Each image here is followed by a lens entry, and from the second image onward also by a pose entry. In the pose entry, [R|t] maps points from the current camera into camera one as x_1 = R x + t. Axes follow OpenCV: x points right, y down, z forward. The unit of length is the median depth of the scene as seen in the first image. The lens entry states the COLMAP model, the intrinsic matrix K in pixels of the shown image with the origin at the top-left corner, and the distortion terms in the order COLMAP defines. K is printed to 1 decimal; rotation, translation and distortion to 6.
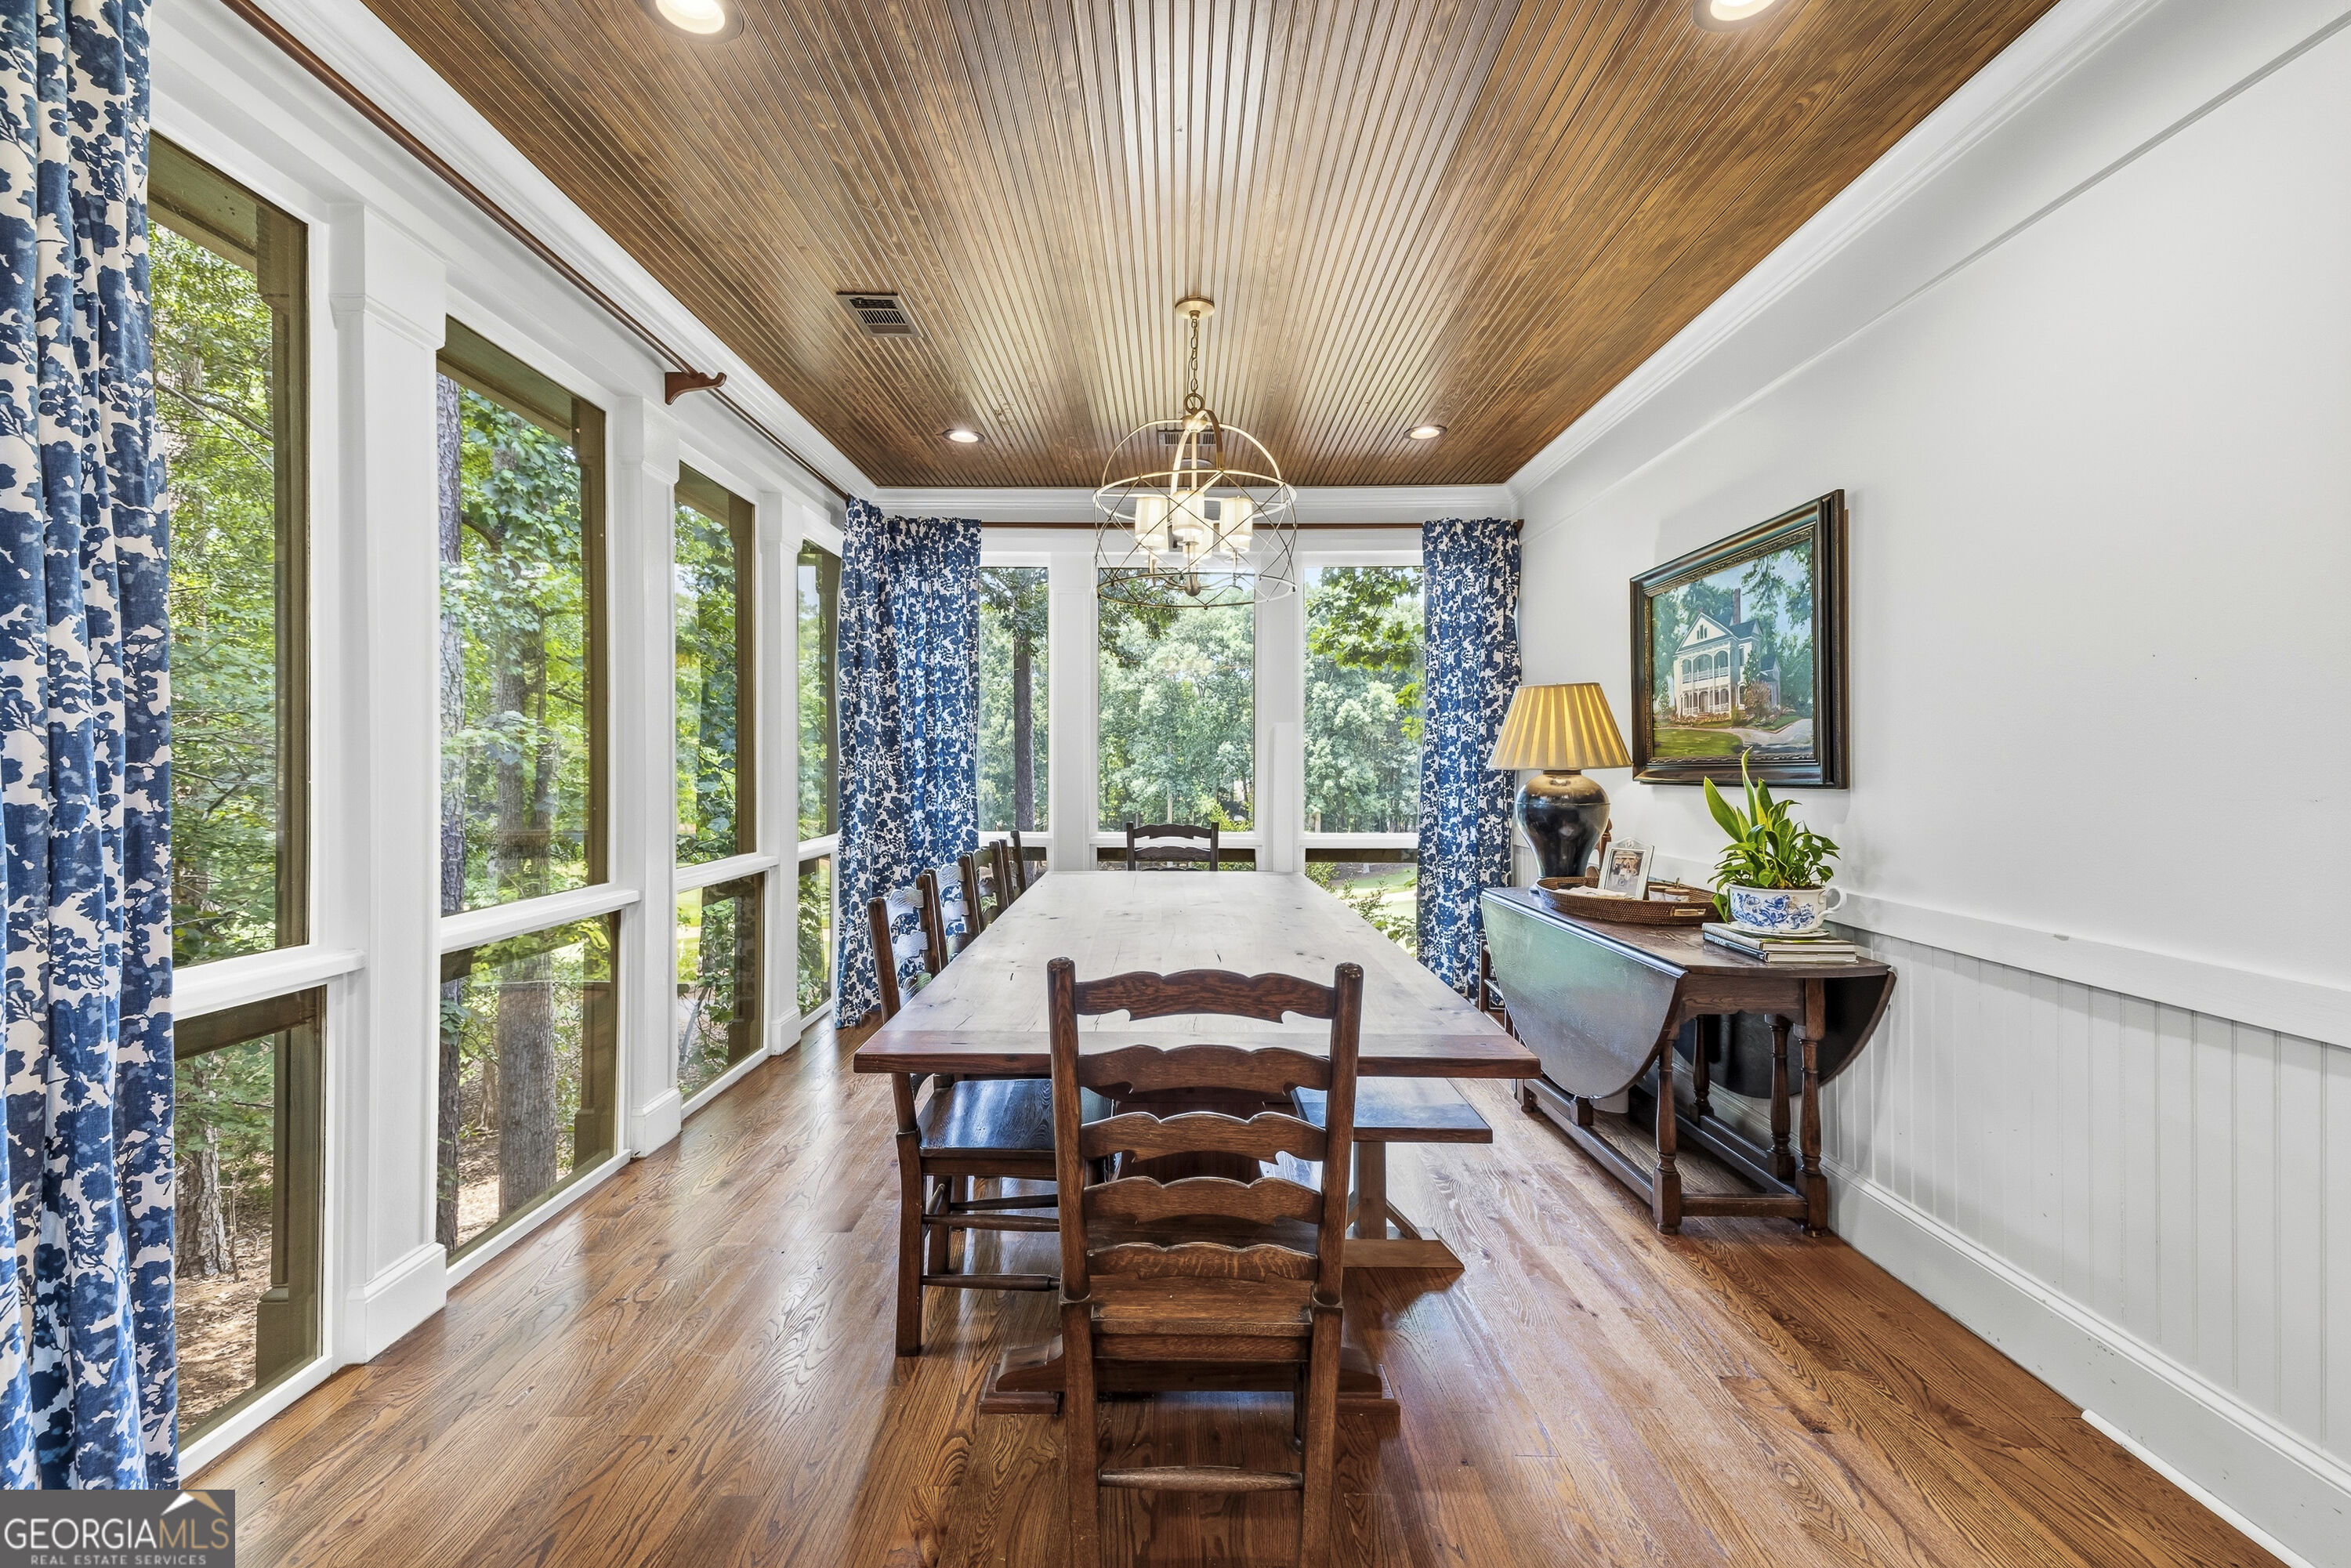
lens RADIAL K [[988.1, 0, 1166.2], [0, 988.1, 777.2], [0, 0, 1]] dist [0.054900, -0.020392]
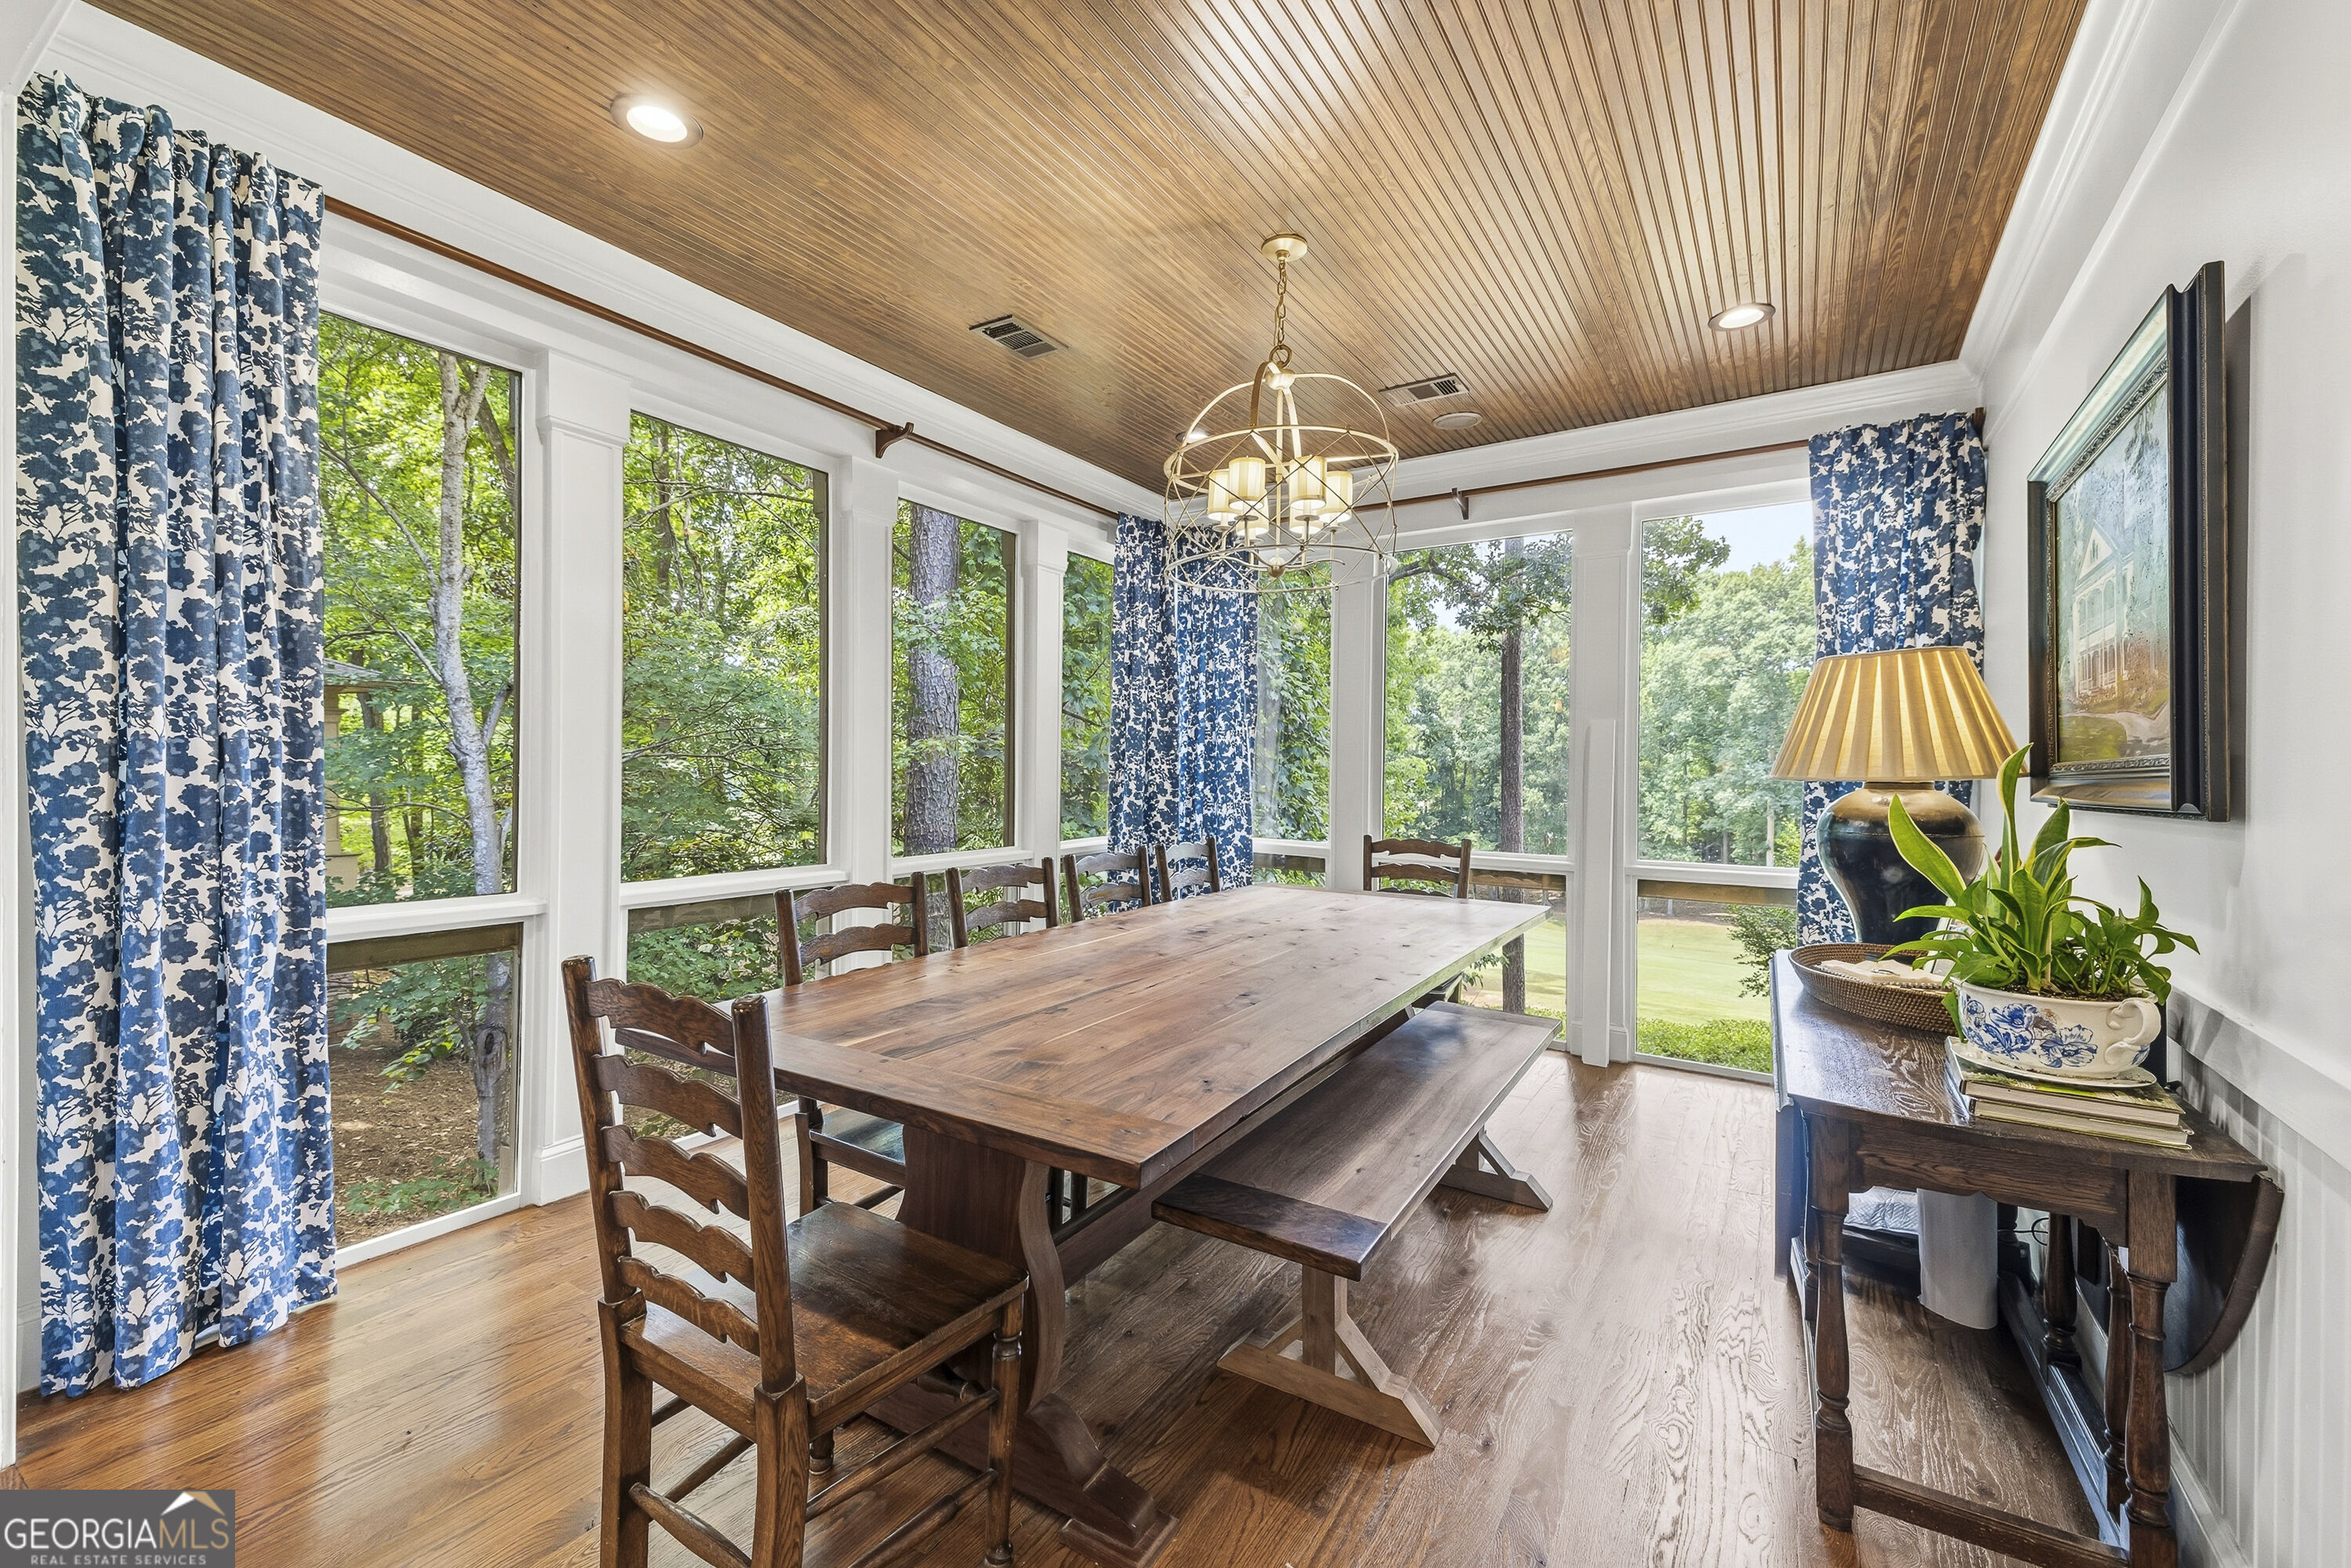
lens RADIAL K [[988.1, 0, 1166.2], [0, 988.1, 777.2], [0, 0, 1]] dist [0.054900, -0.020392]
pose [[0.841331, 0.010797, -0.540412, 0.353070], [-0.014850, 0.999885, -0.003142, -0.000790], [0.540316, 0.010669, 0.841395, 0.176014]]
